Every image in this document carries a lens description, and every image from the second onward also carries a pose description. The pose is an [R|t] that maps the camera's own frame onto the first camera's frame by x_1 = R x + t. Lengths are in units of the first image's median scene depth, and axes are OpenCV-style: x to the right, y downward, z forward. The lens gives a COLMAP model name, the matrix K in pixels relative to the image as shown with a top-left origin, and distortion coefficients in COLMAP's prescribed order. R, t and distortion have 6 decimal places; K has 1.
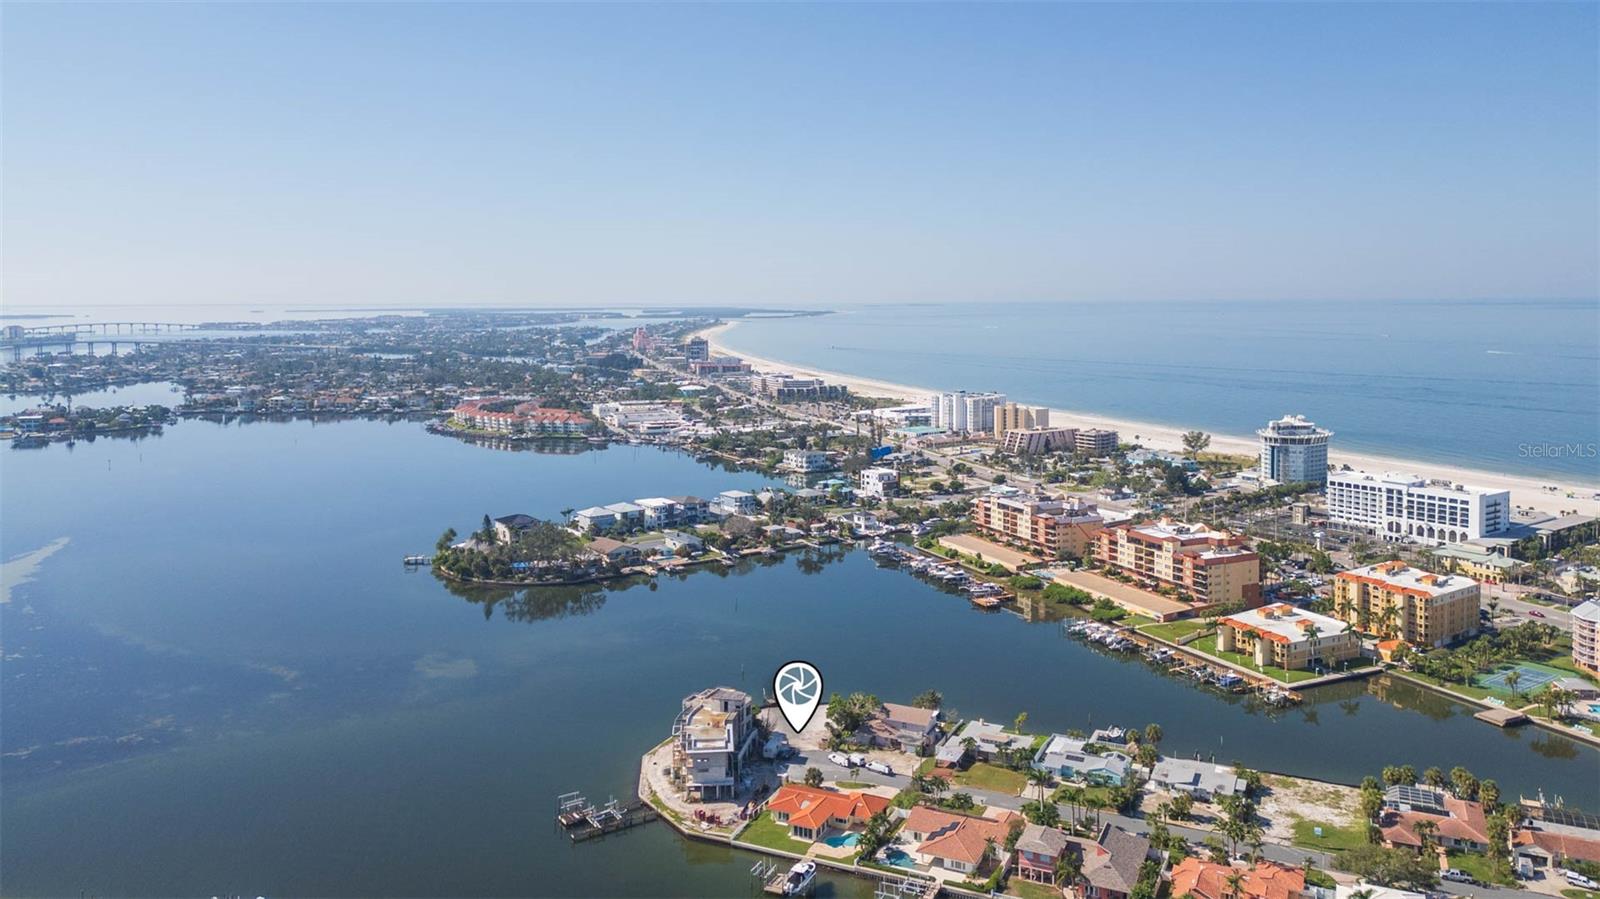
lens RADIAL K [[1166.1, 0, 800.0], [0, 1166.1, 449.5], [0, 0, 1]] dist [0.074834, -0.081457]
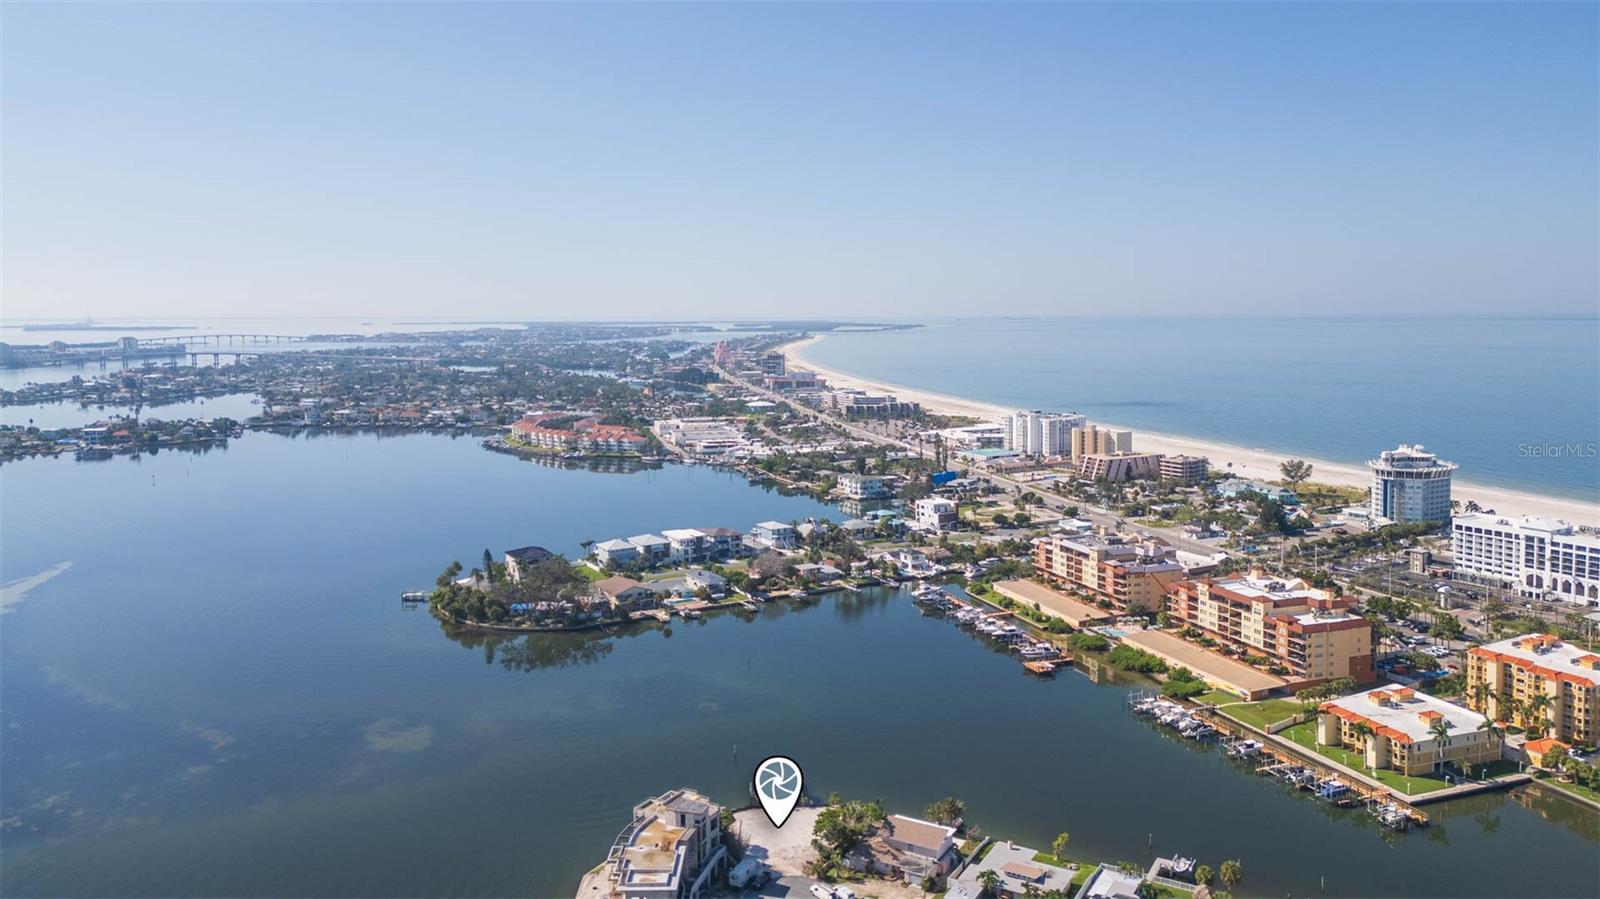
lens RADIAL K [[1149.9, 0, 800.0], [0, 1149.9, 449.5], [0, 0, 1]] dist [0.069263, -0.061123]
pose [[0.996677, 0.011417, -0.080651, 0.039219], [-0.012205, 0.999882, -0.009280, -0.014070], [0.080536, 0.010234, 0.996699, 0.107844]]
